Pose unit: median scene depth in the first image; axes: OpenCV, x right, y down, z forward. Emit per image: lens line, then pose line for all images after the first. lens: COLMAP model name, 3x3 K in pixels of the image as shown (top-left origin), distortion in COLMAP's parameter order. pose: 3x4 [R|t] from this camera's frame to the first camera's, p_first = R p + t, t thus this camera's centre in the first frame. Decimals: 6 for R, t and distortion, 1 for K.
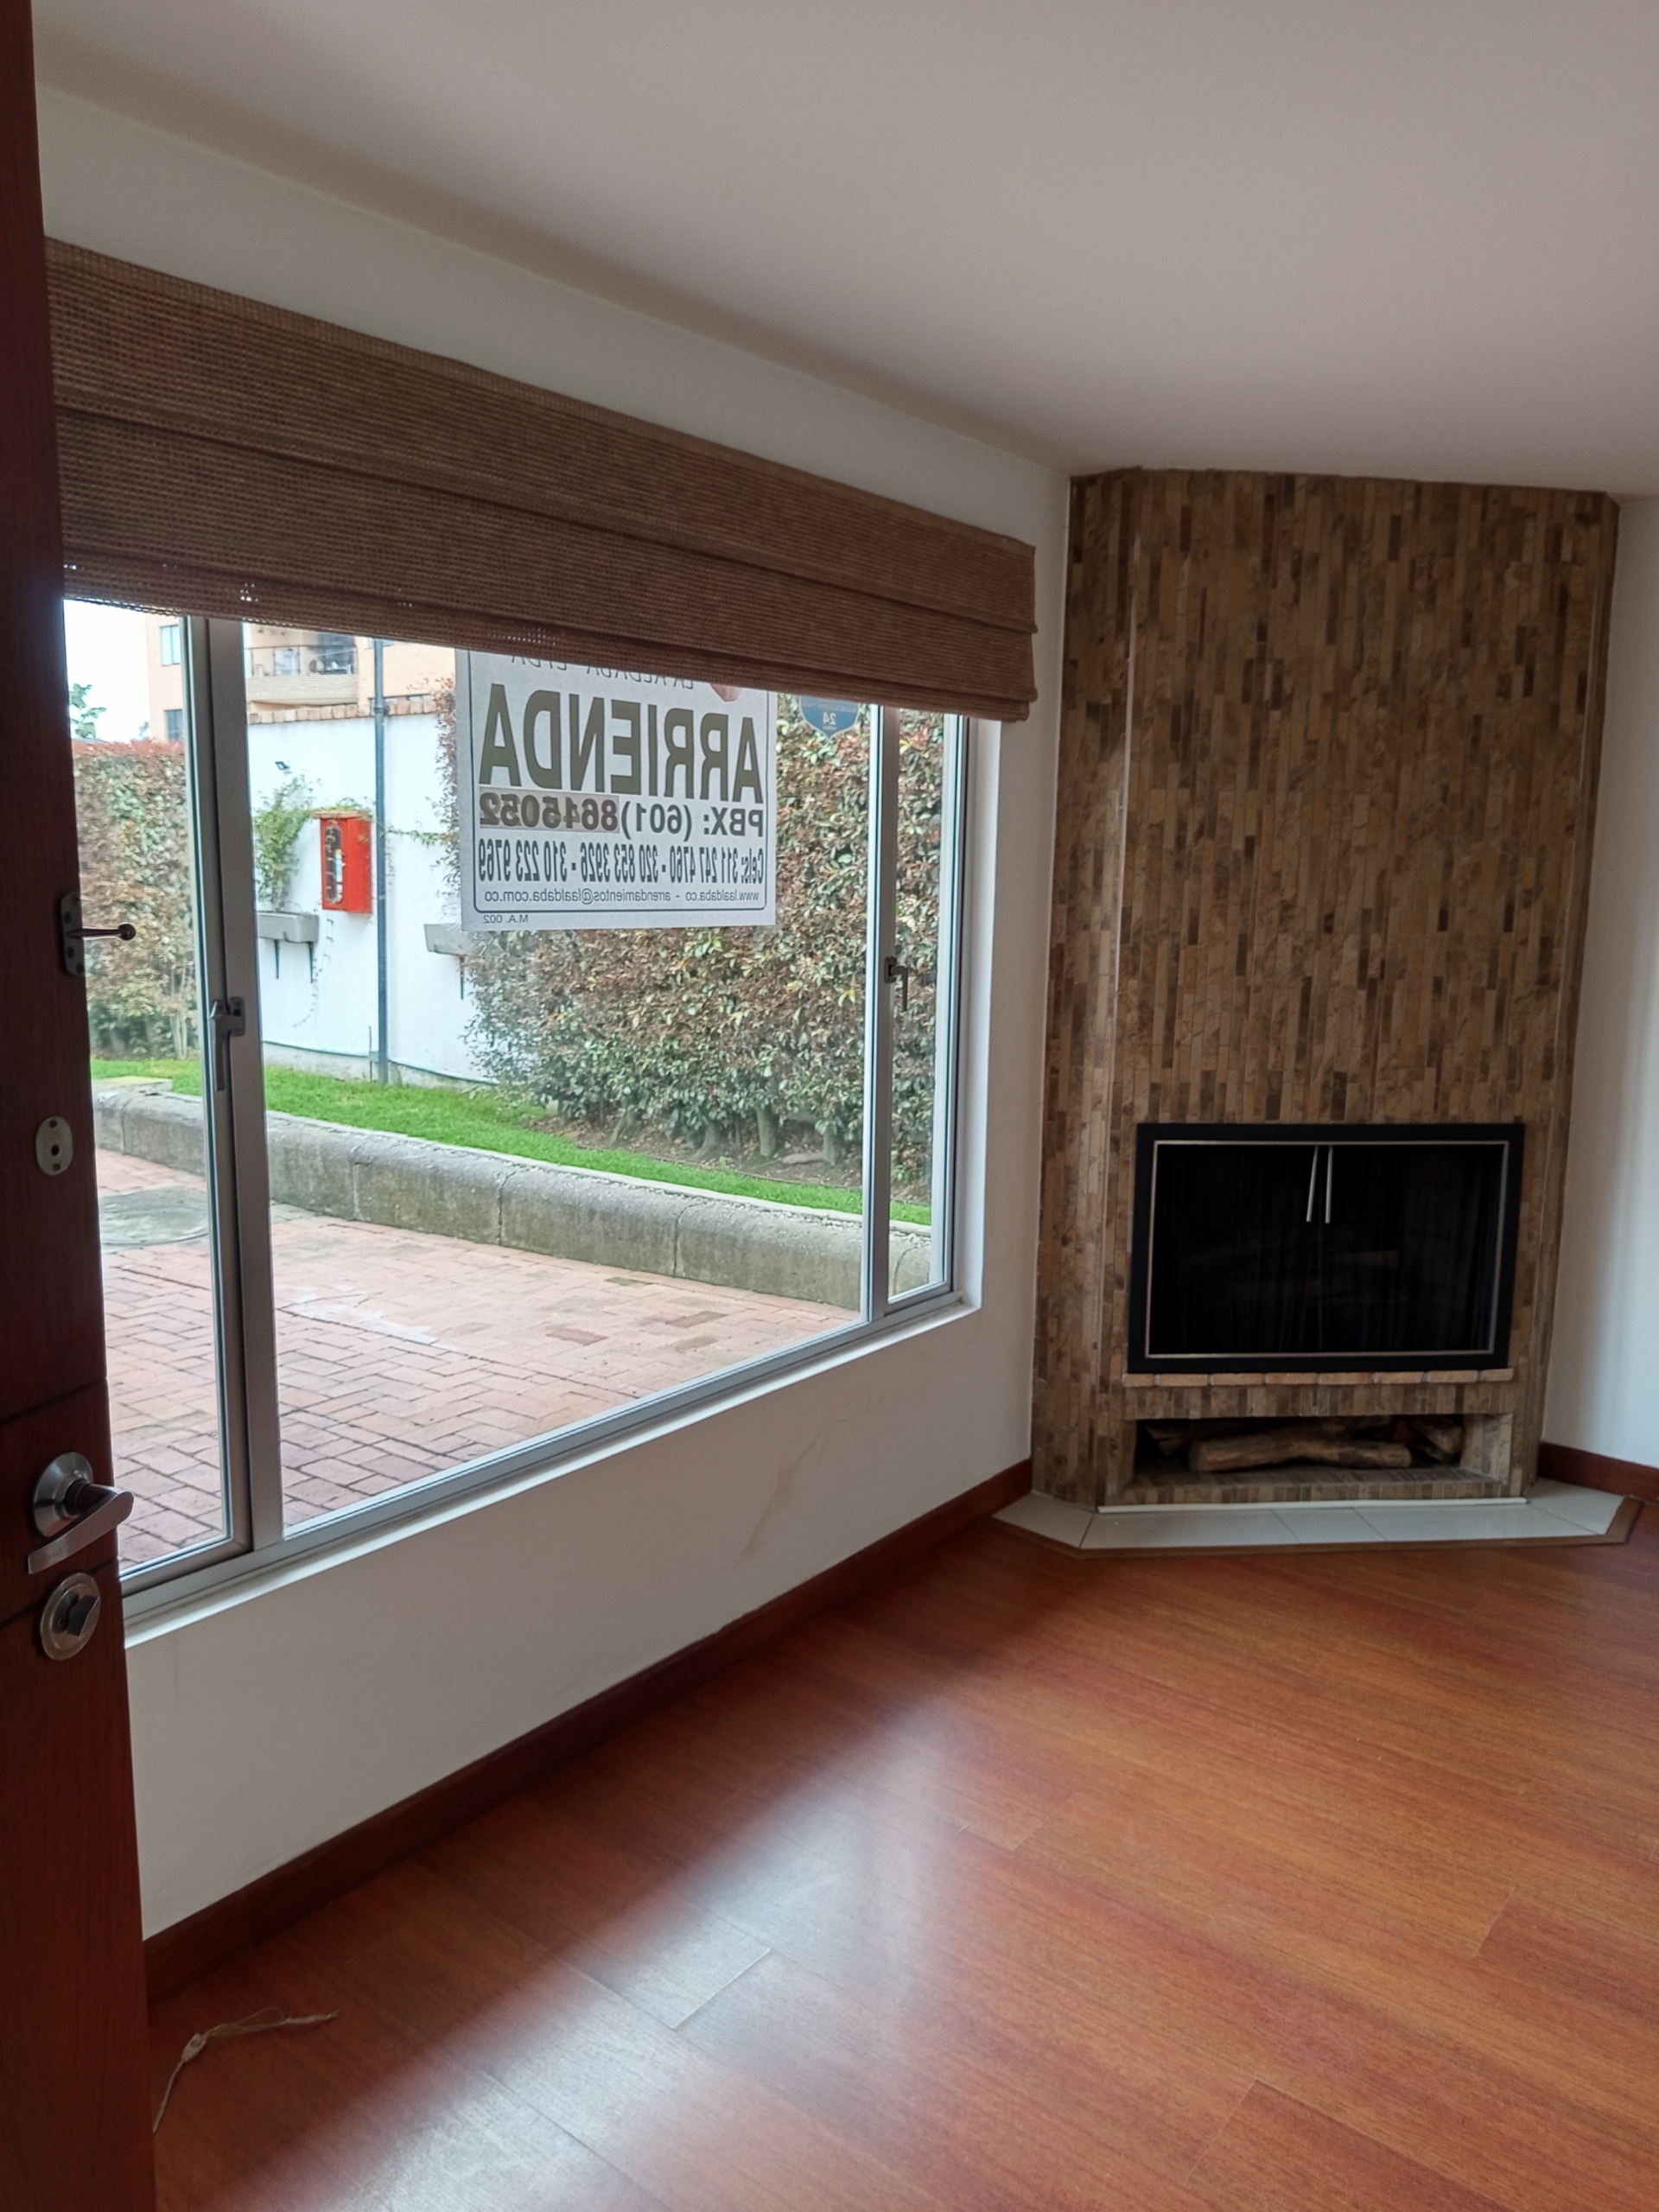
lens RADIAL K [[1528.5, 0, 829.5], [0, 1528.5, 1106.0], [0, 0, 1]] dist [-0.005485, -0.006709]
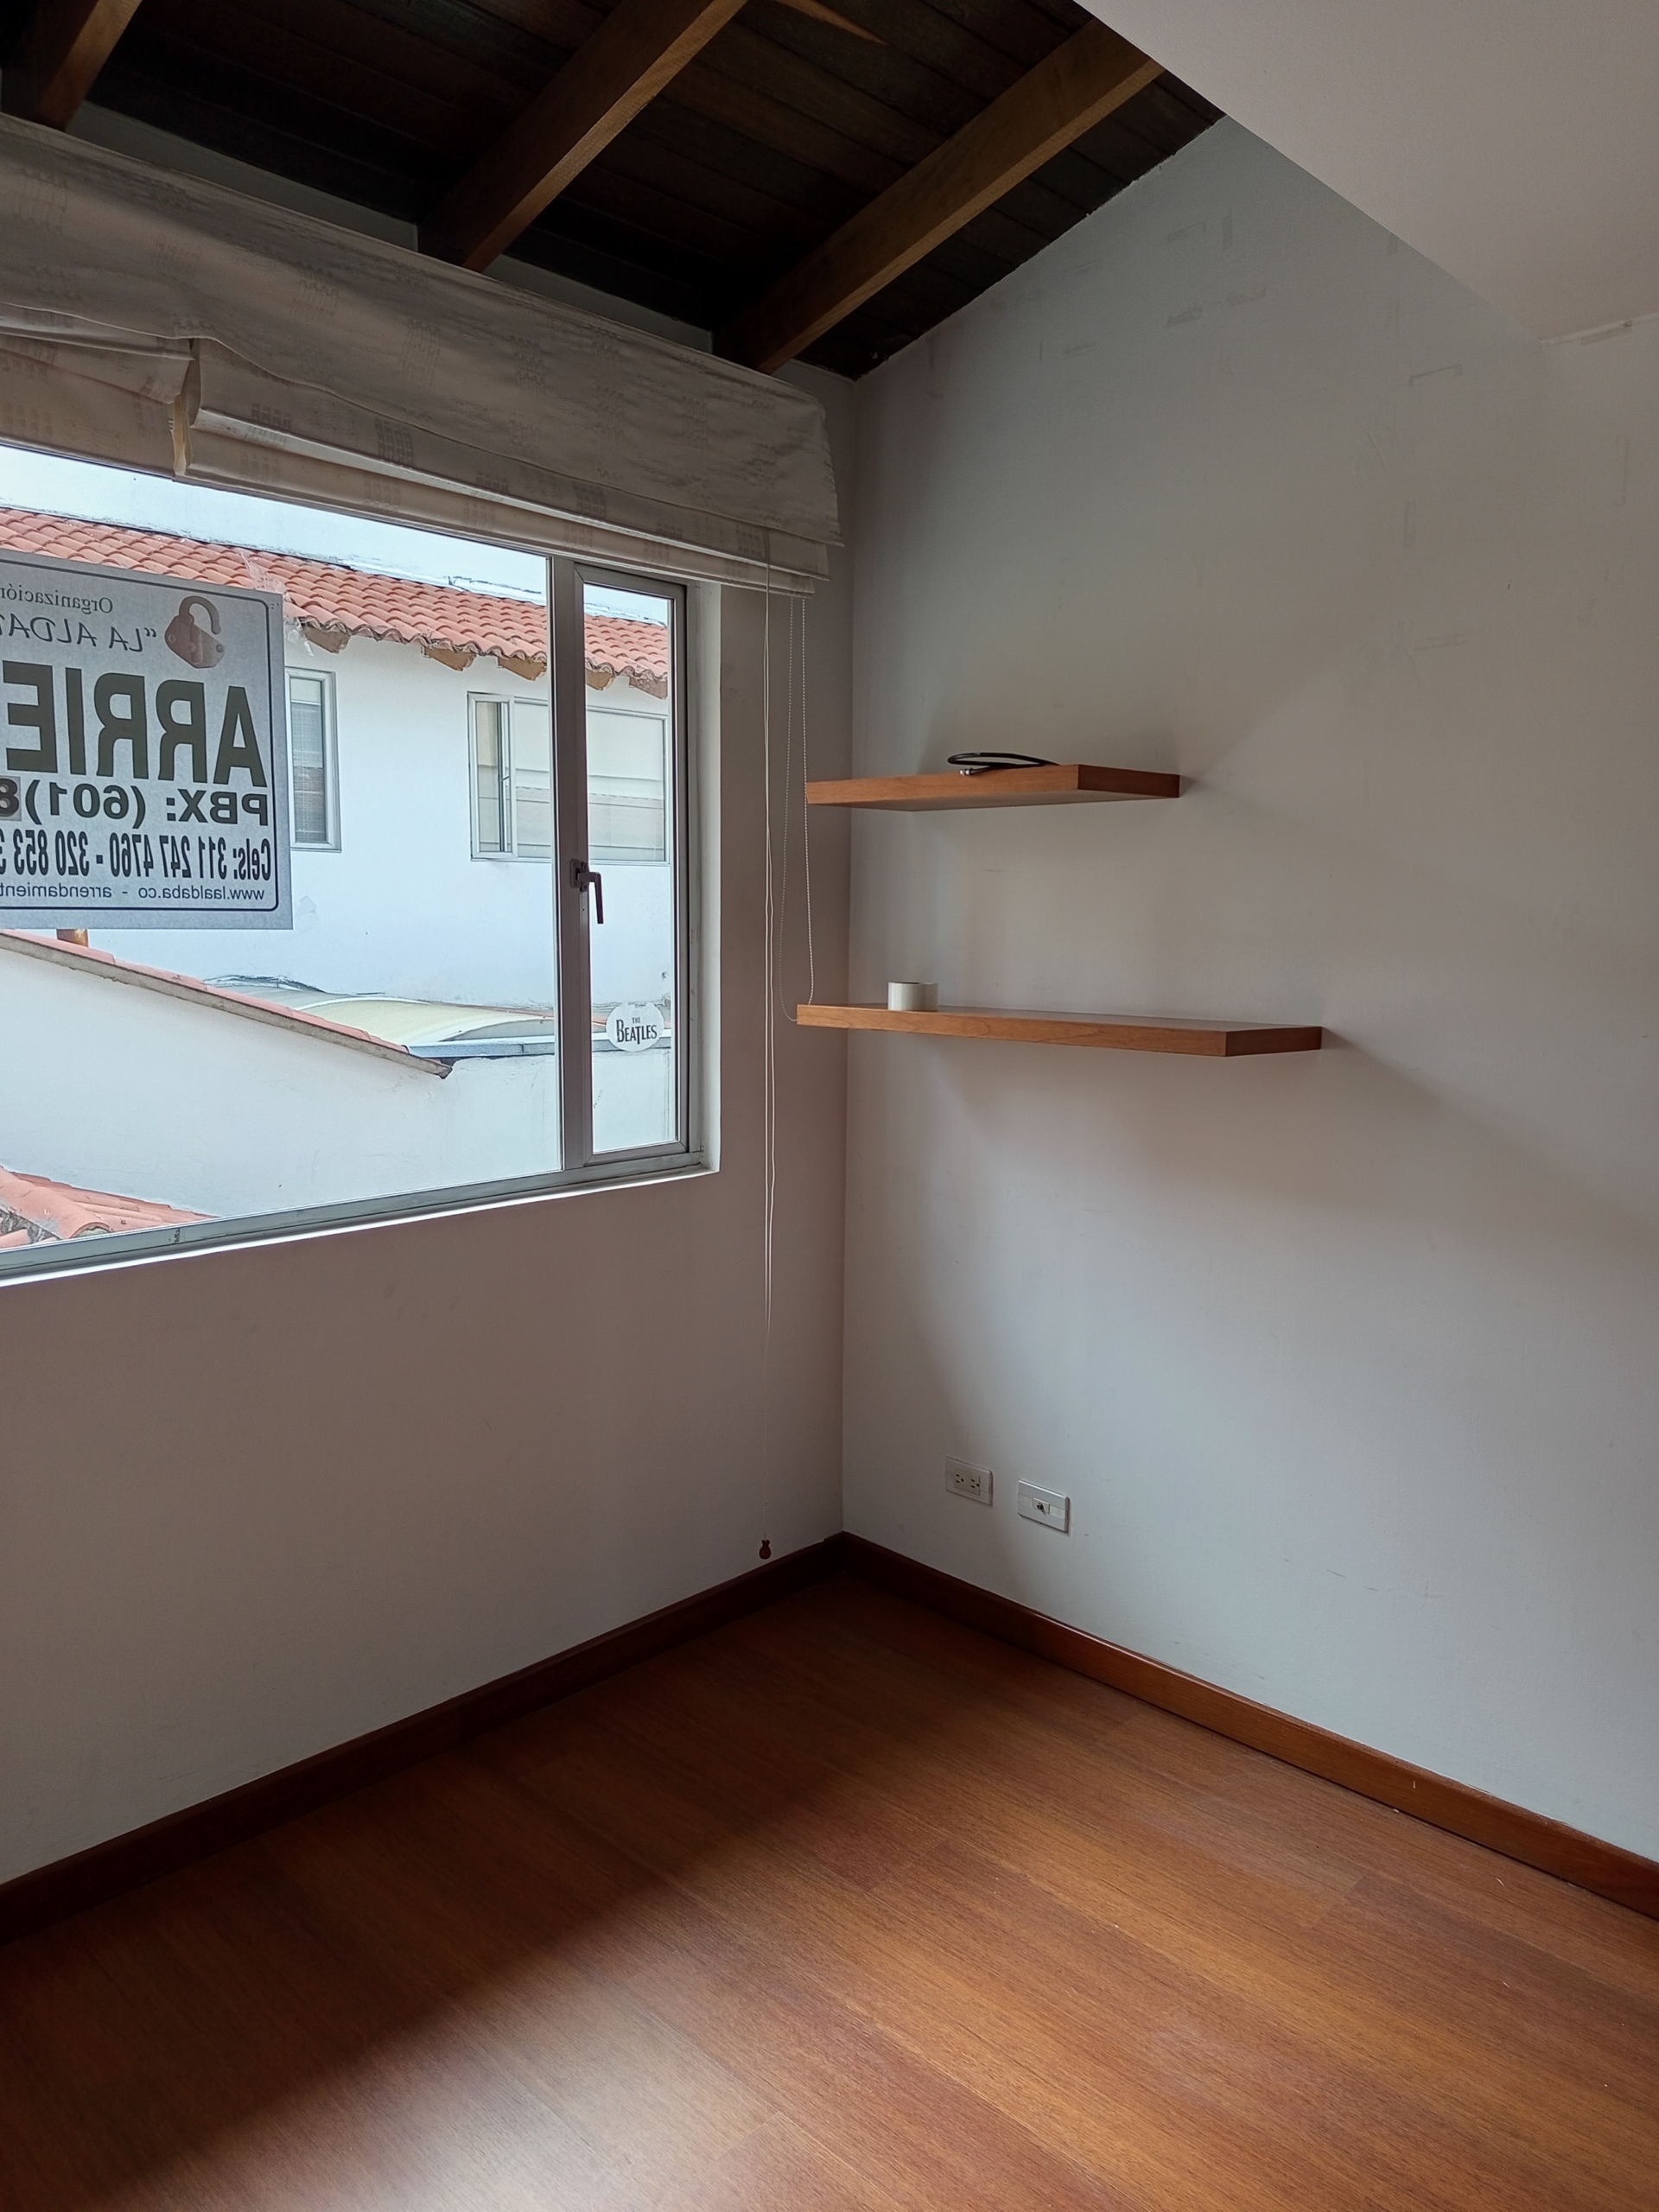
lens RADIAL K [[1542.3, 0, 829.5], [0, 1542.3, 1106.0], [0, 0, 1]] dist [0.038745, -0.057877]
pose [[0.995150, 0.019429, -0.096434, 0.378311], [-0.020586, 0.999727, -0.011013, -0.015445], [0.096194, 0.012944, 0.995278, 0.169822]]
